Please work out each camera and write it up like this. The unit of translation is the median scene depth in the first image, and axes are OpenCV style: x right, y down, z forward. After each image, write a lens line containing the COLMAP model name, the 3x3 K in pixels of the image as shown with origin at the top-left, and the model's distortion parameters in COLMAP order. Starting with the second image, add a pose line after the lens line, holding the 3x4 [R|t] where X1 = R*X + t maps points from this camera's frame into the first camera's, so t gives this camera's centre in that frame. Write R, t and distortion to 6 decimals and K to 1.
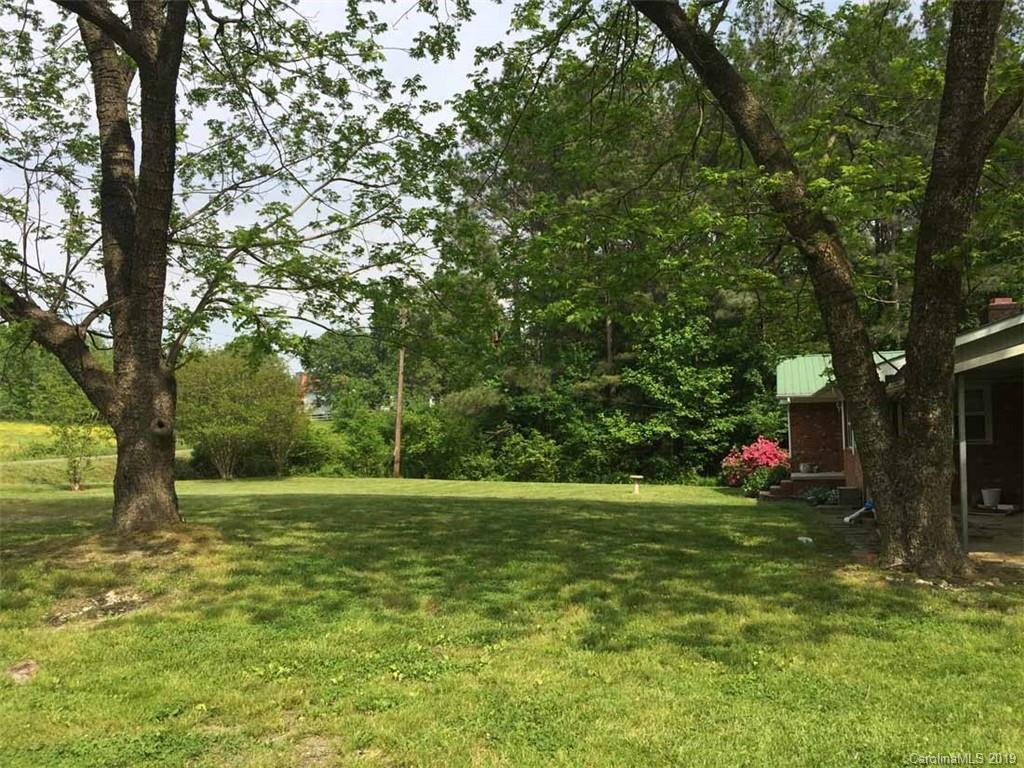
lens RADIAL K [[868.7, 0, 512.4], [0, 868.7, 383.5], [0, 0, 1]] dist [0.045315, -0.009457]
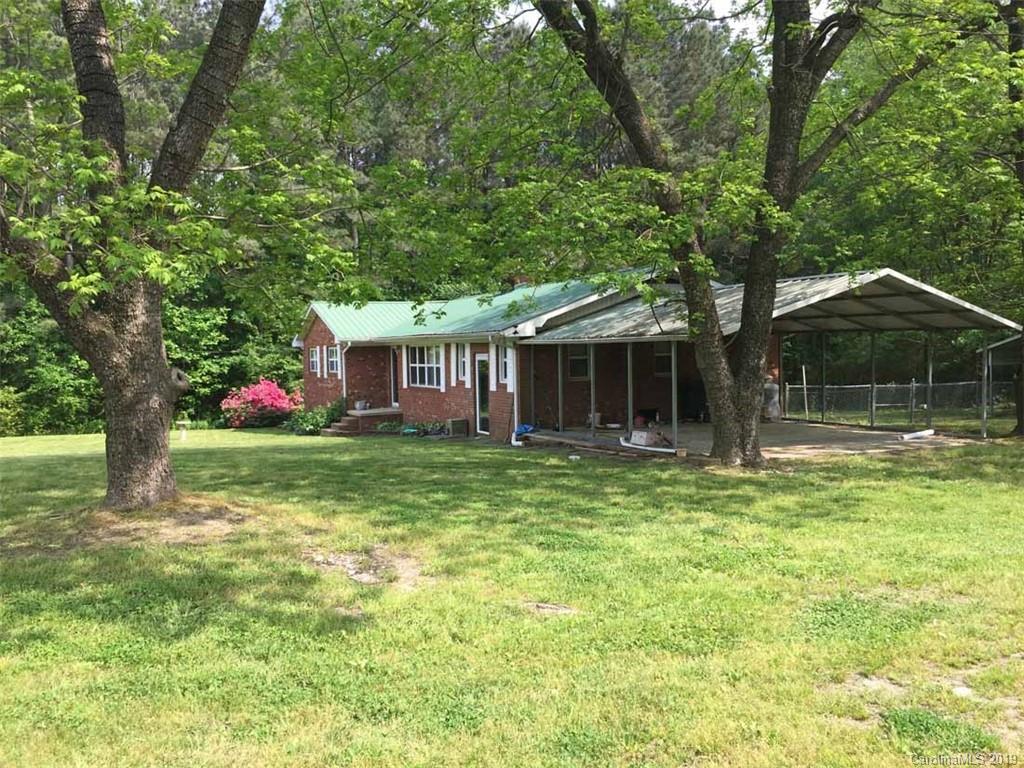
lens RADIAL K [[868.7, 0, 511.9], [0, 868.7, 385.7], [0, 0, 1]] dist [0.045315, -0.009457]
pose [[0.773268, -0.024924, 0.633590, -0.126999], [-0.019966, 0.997775, 0.063618, -0.001010], [-0.633765, -0.061844, 0.771049, 0.021905]]
